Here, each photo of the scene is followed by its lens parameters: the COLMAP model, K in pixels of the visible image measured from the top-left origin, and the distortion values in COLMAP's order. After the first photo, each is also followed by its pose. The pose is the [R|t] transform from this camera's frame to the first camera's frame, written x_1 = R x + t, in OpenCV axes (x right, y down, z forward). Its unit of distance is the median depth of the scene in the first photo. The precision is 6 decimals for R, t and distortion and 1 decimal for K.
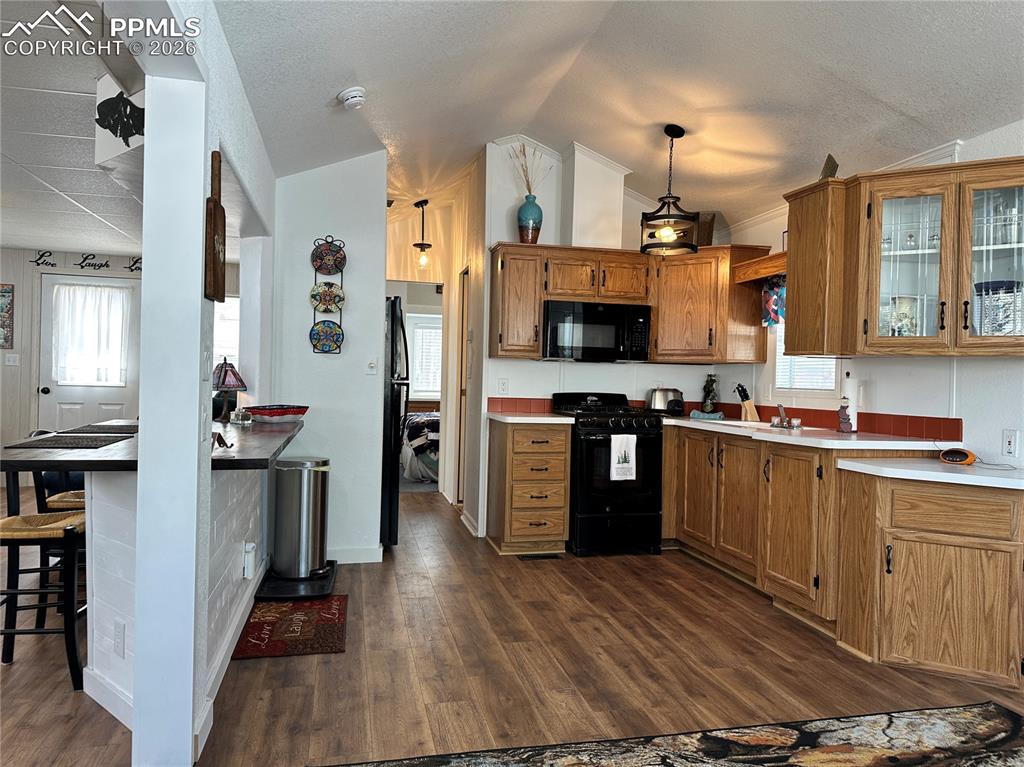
lens RADIAL K [[717.4, 0, 512.3], [0, 717.4, 381.0], [0, 0, 1]] dist [0.000542, -0.000969]
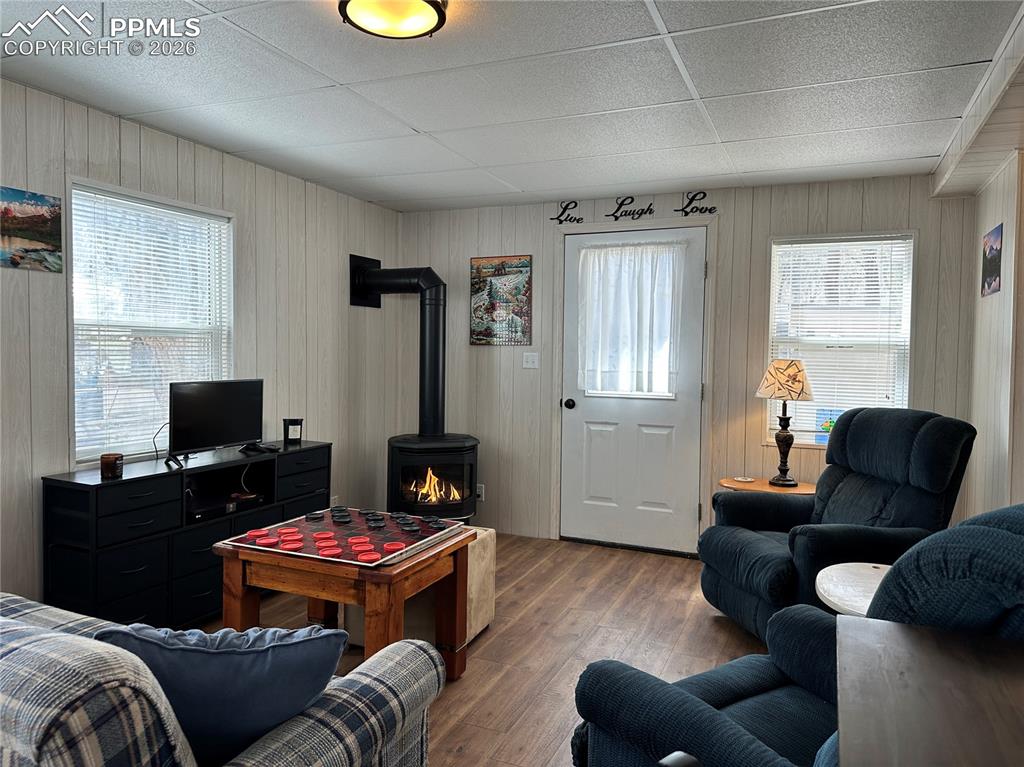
lens RADIAL K [[717.4, 0, 511.4], [0, 717.4, 384.3], [0, 0, 1]] dist [0.000542, -0.000969]
pose [[0.796356, 0.006183, -0.604796, -0.276103], [0.004336, 0.999864, 0.015930, -0.016950], [0.604812, -0.015308, 0.796221, 0.413279]]
